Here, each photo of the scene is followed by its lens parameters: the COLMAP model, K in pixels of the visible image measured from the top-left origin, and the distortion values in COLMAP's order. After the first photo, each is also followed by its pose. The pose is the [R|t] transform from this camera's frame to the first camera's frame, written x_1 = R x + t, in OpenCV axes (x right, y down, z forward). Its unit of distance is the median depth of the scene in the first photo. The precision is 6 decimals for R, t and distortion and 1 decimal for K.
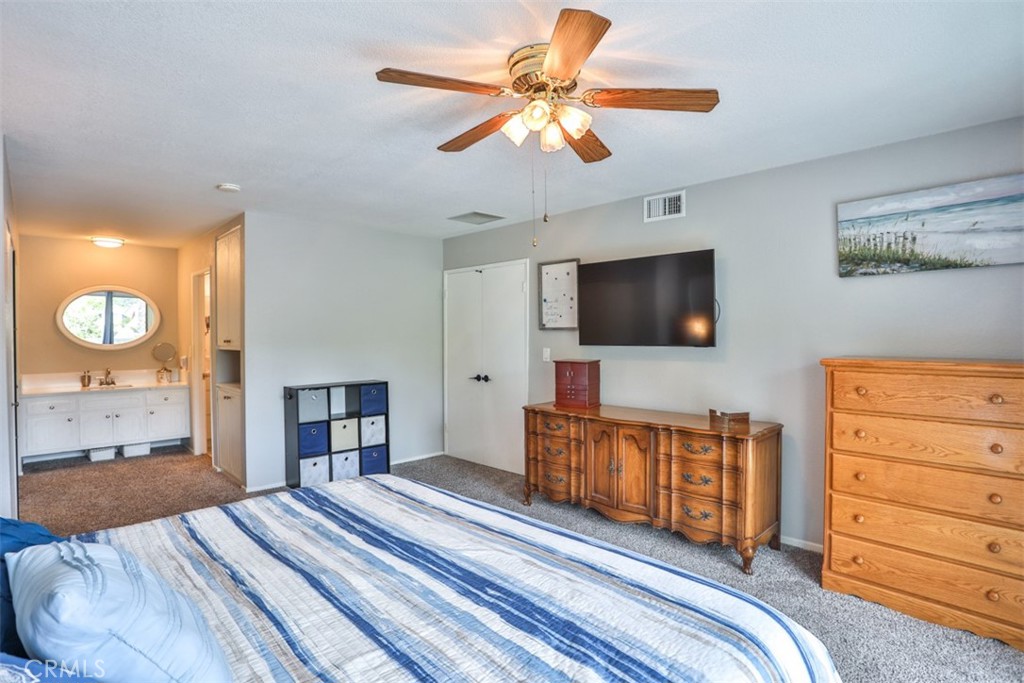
lens RADIAL K [[524.1, 0, 509.3], [0, 524.1, 340.2], [0, 0, 1]] dist [-0.086257, 0.040833]
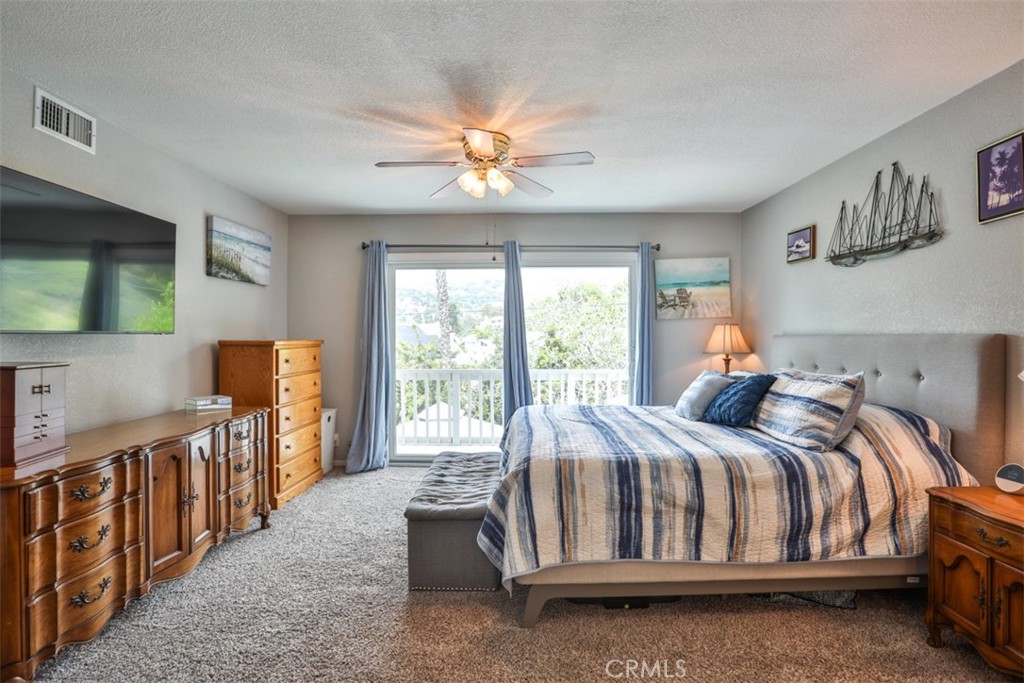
lens RADIAL K [[524.1, 0, 509.3], [0, 524.1, 340.2], [0, 0, 1]] dist [-0.086257, 0.040833]
pose [[-0.705069, -0.006061, 0.709112, -0.698284], [0.002034, 0.999942, 0.010570, 0.016815], [-0.709135, 0.008895, -0.705016, 1.337657]]
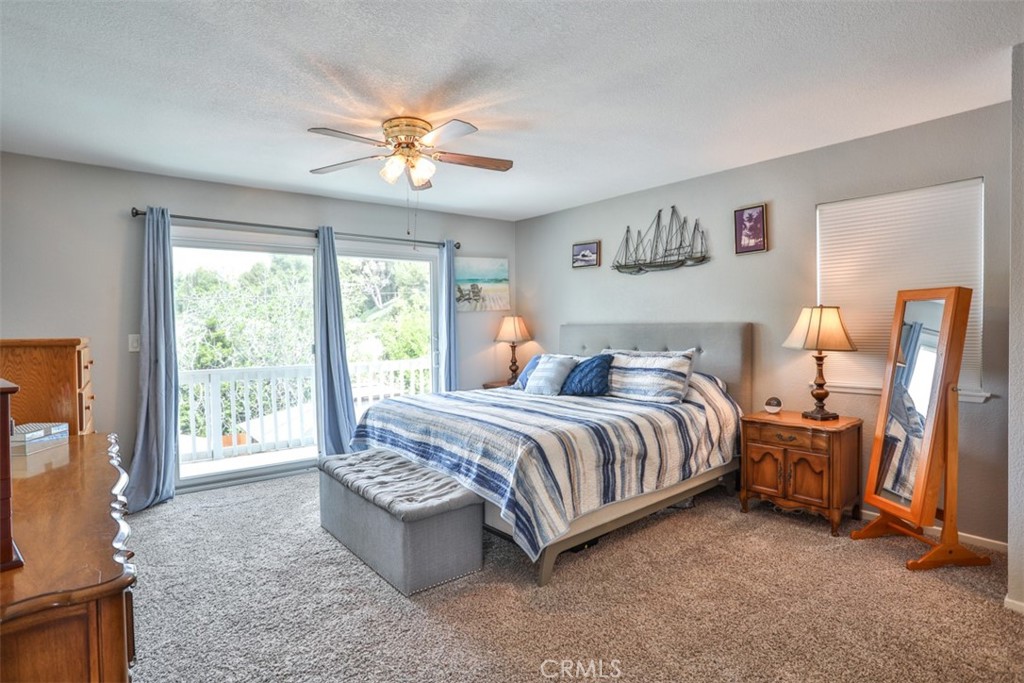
lens RADIAL K [[524.1, 0, 509.3], [0, 524.1, 340.2], [0, 0, 1]] dist [-0.086257, 0.040833]
pose [[-0.995147, 0.008600, 0.098027, -0.234844], [0.011581, 0.999486, 0.029891, 0.016200], [-0.097720, 0.030881, -0.994735, 1.620393]]
